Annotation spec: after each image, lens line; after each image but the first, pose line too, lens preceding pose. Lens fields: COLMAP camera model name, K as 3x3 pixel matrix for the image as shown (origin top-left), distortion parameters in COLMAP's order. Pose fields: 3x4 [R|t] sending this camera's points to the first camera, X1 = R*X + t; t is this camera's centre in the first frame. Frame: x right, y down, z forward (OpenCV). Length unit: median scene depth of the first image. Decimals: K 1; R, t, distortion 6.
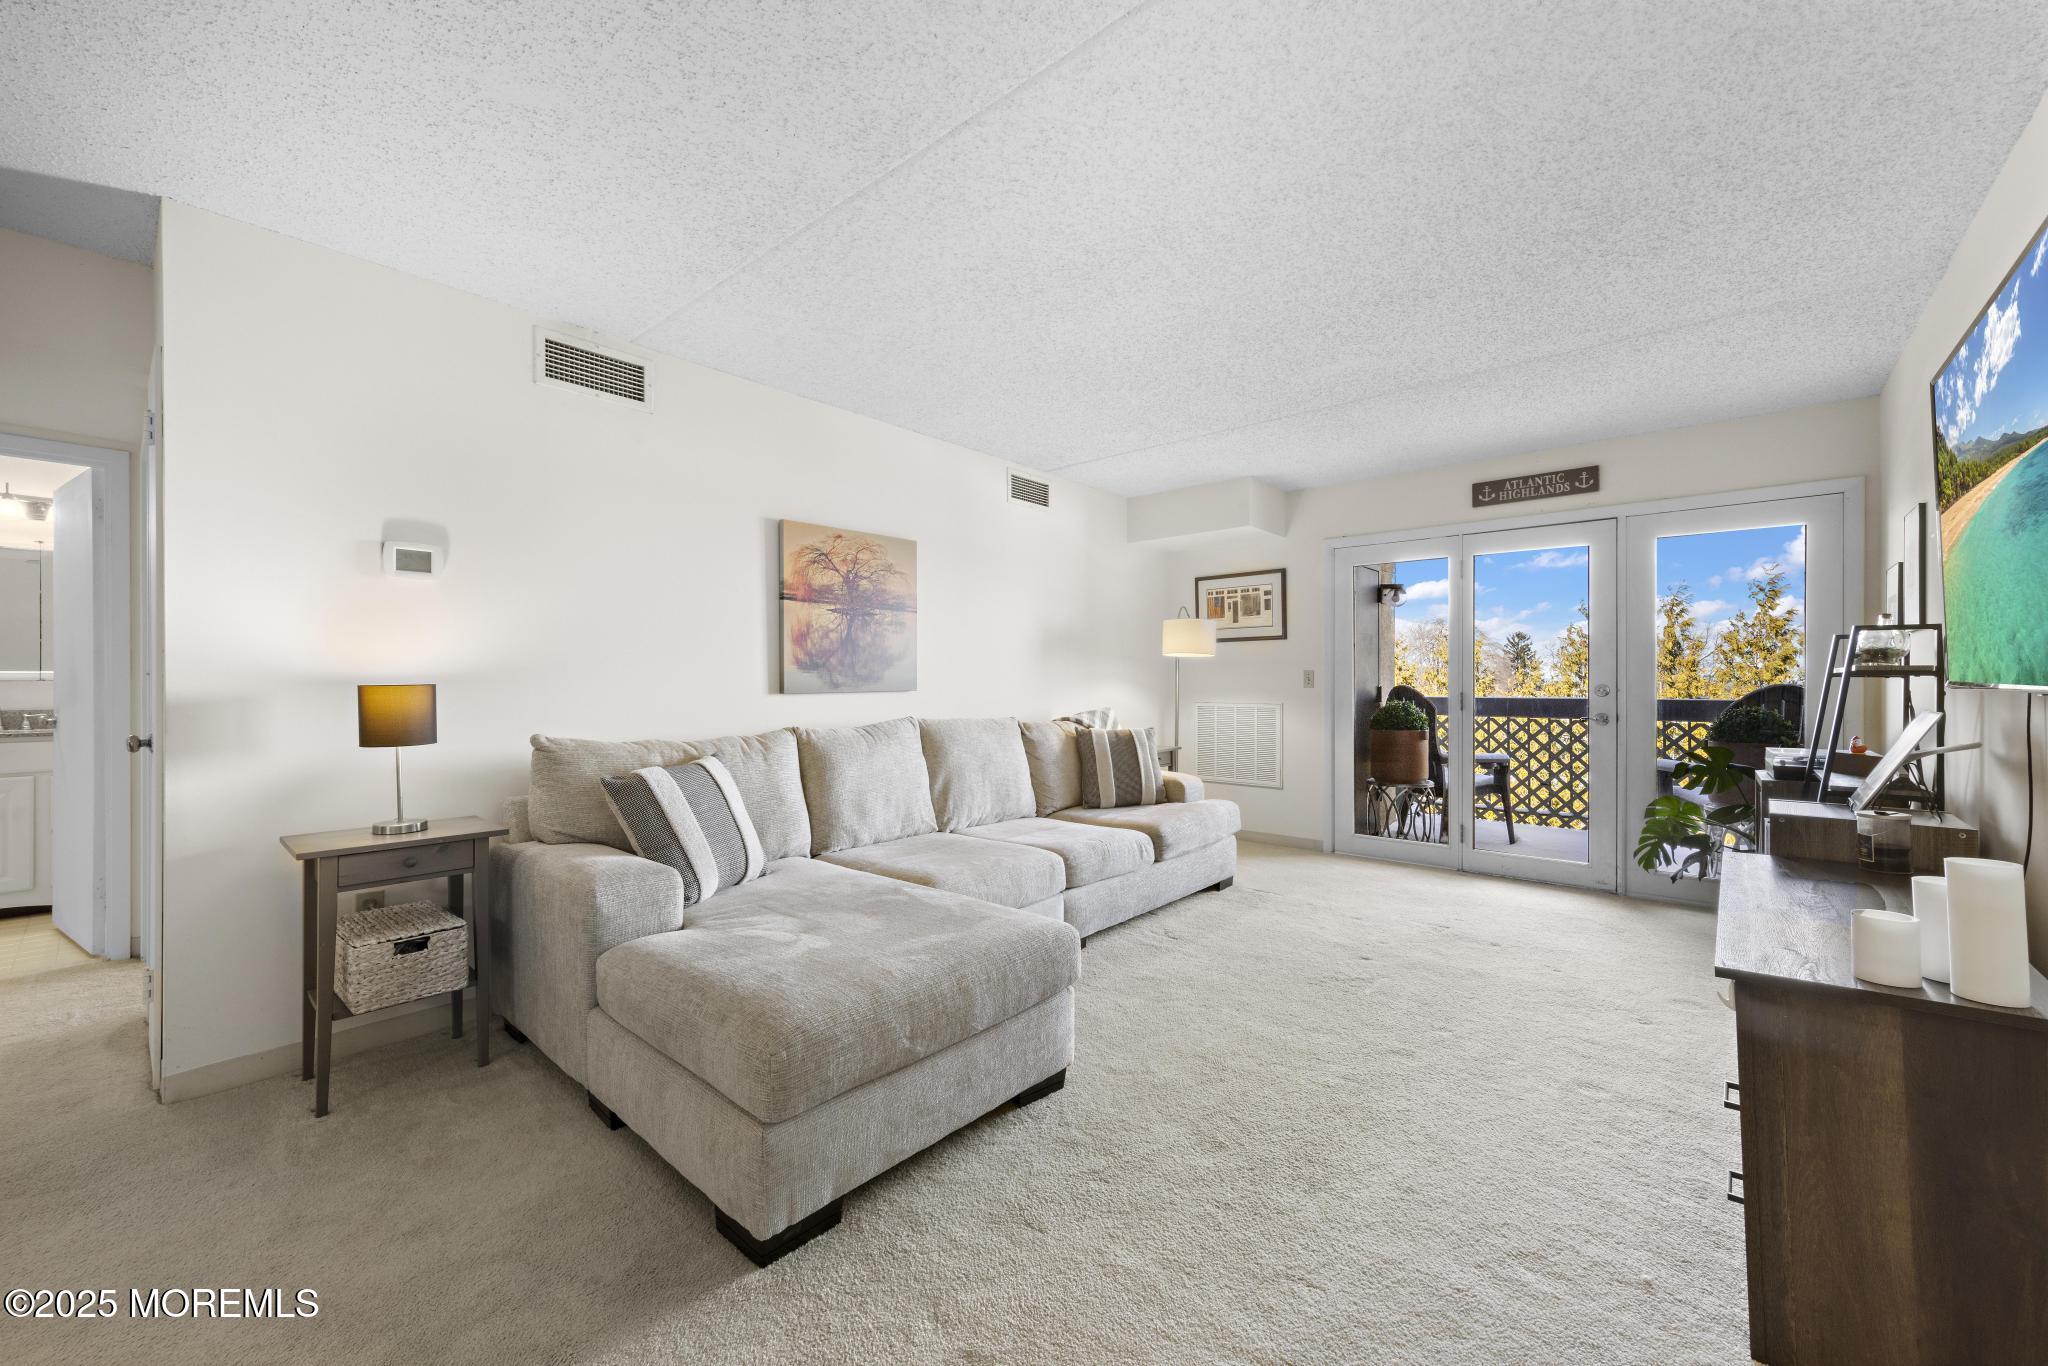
lens RADIAL K [[791.1, 0, 1024.0], [0, 791.1, 683.0], [0, 0, 1]] dist [-0.000989, 0.000104]
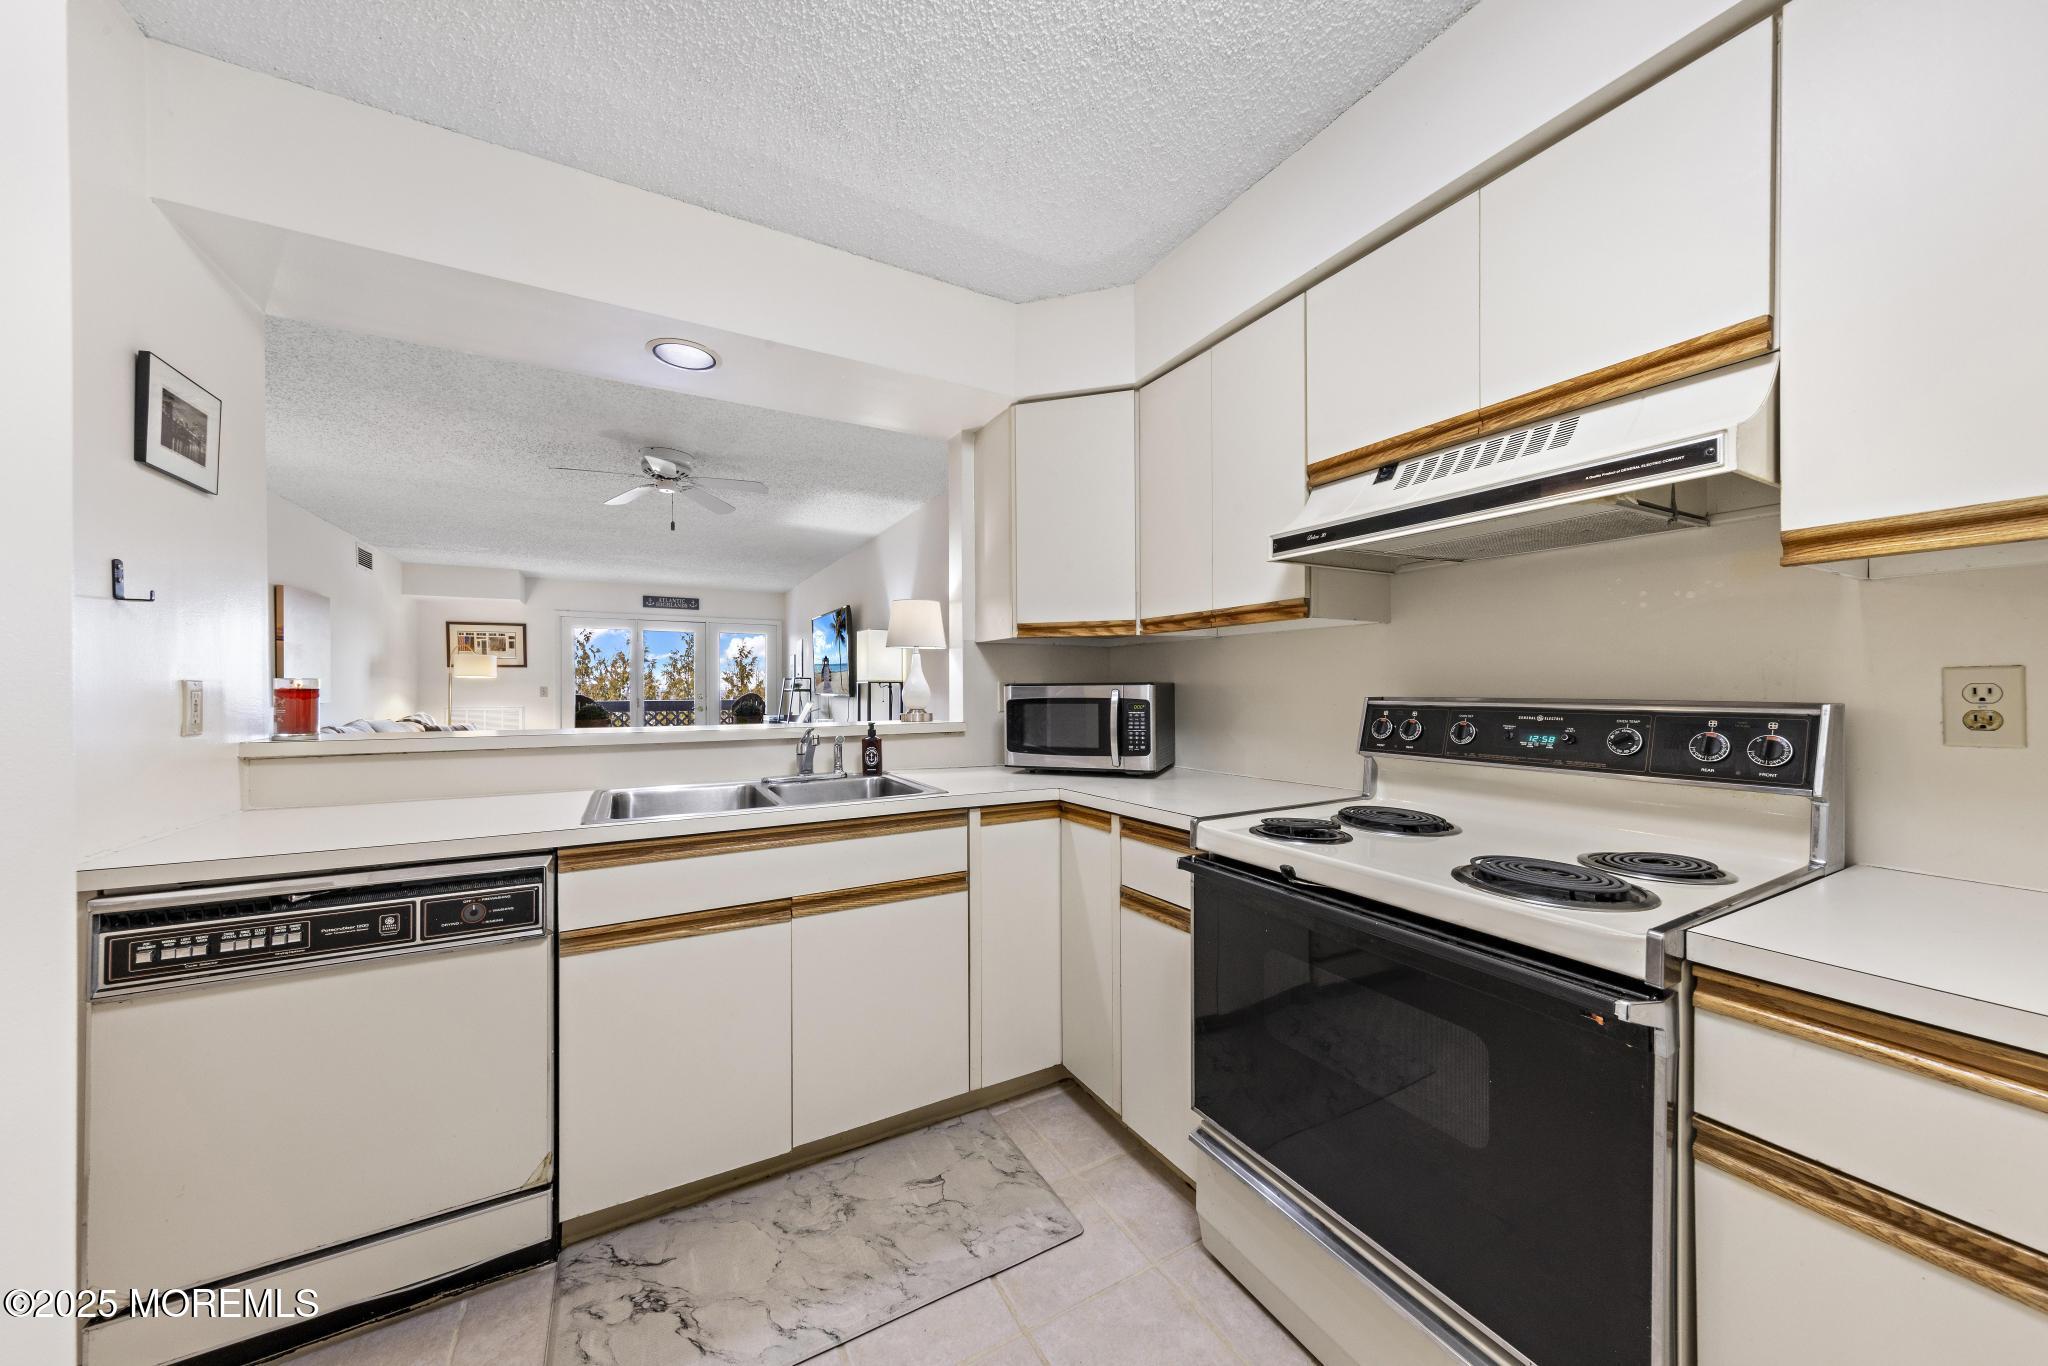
lens RADIAL K [[701.7, 0, 1029.8], [0, 701.7, 688.9], [0, 0, 1]] dist [0.000279, -0.000006]
pose [[0.335442, -0.003093, 0.942056, -0.682866], [0.005032, 0.999986, 0.001491, -0.007684], [-0.942047, 0.004241, 0.335453, -0.463109]]
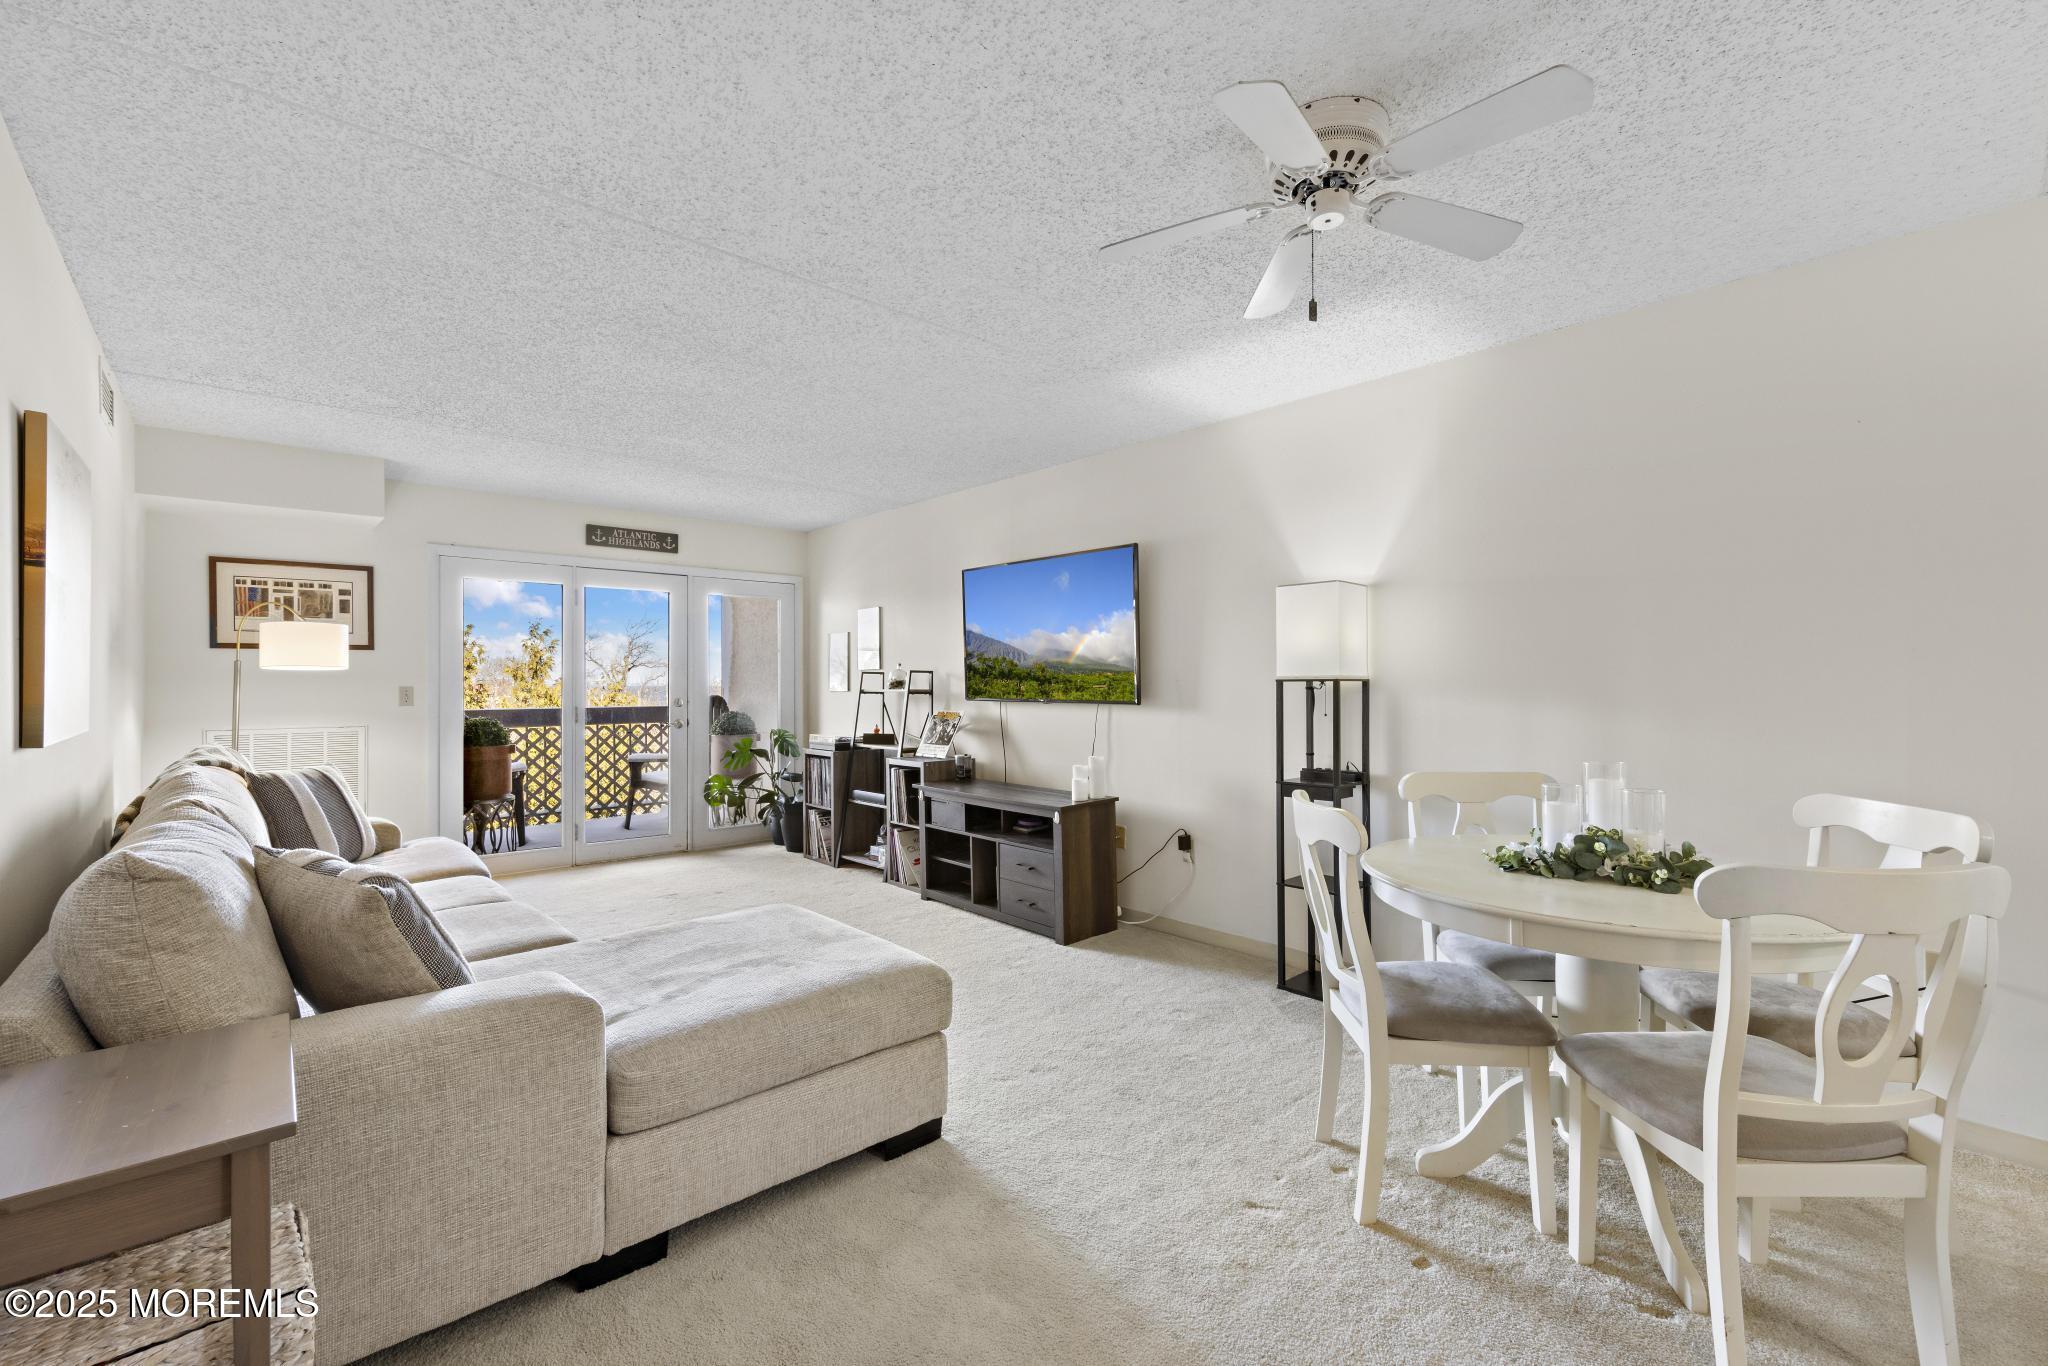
lens RADIAL K [[874.6, 0, 1024.0], [0, 874.6, 683.0], [0, 0, 1]] dist [0.001078, 0.000025]
pose [[0.127480, -0.000098, 0.991841, -0.516644], [0.003771, 0.999993, -0.000385, -0.016308], [-0.991834, 0.003789, 0.127480, 0.180158]]
